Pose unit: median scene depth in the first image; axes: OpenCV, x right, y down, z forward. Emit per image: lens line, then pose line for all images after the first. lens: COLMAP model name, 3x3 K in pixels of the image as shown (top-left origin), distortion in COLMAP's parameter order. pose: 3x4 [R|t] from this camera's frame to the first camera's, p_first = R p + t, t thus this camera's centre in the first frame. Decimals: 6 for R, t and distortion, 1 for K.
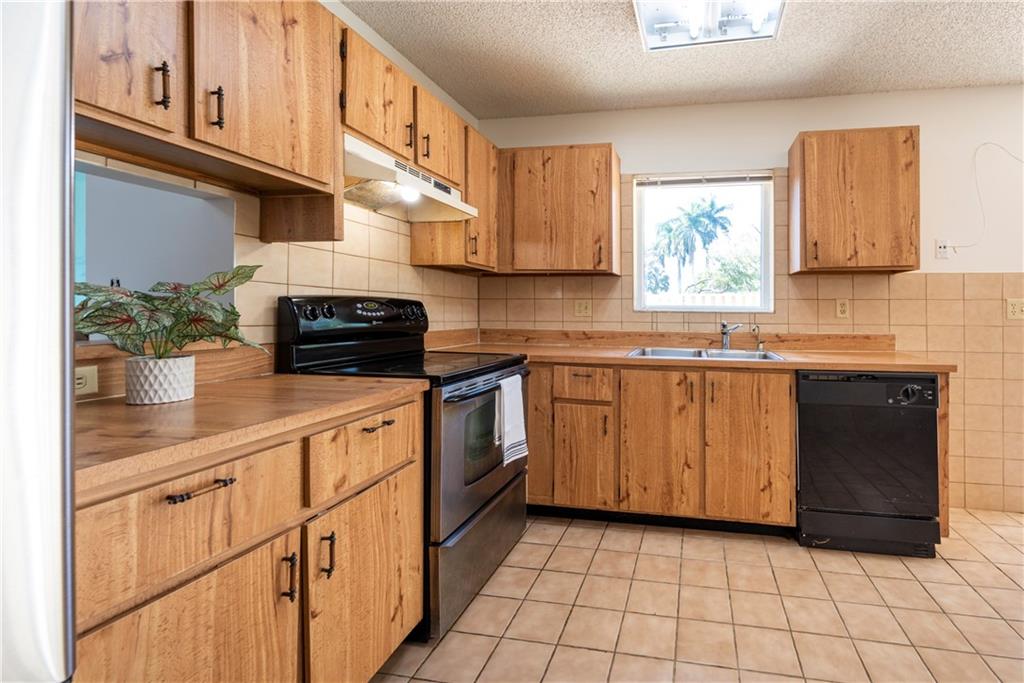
lens RADIAL K [[445.6, 0, 623.0], [0, 445.6, 306.5], [0, 0, 1]] dist [0.011100, -0.002113]
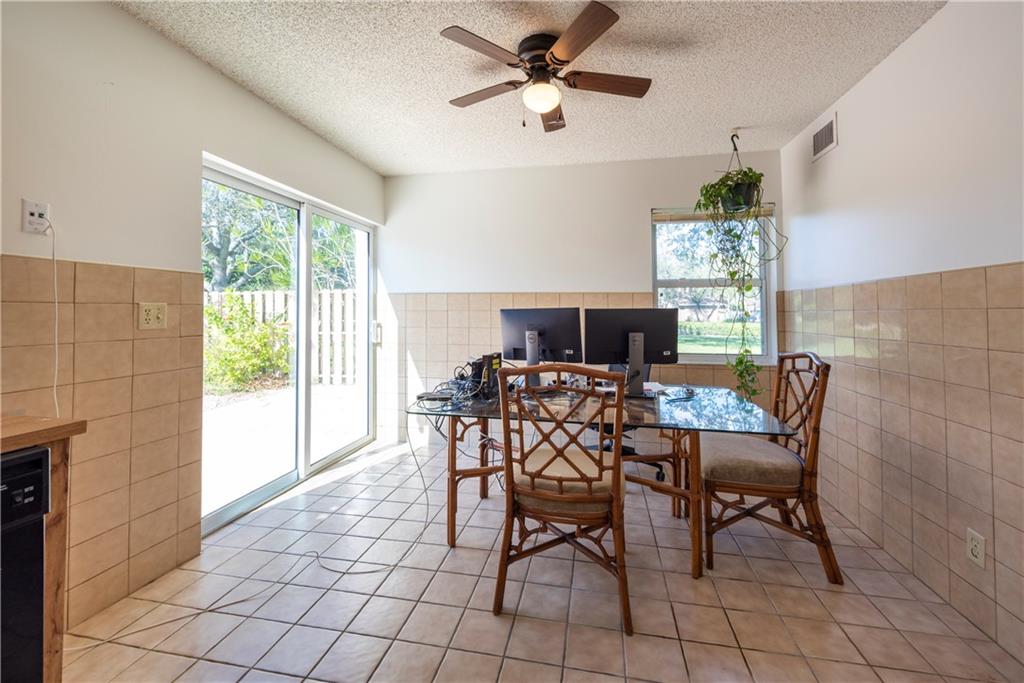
lens RADIAL K [[420.3, 0, 534.9], [0, 420.3, 304.3], [0, 0, 1]] dist [0.009044, -0.000990]
pose [[0.028070, 0.011872, 0.999535, 0.207040], [-0.009726, 0.999885, -0.011603, -0.015769], [-0.999559, -0.009395, 0.028183, 0.394535]]
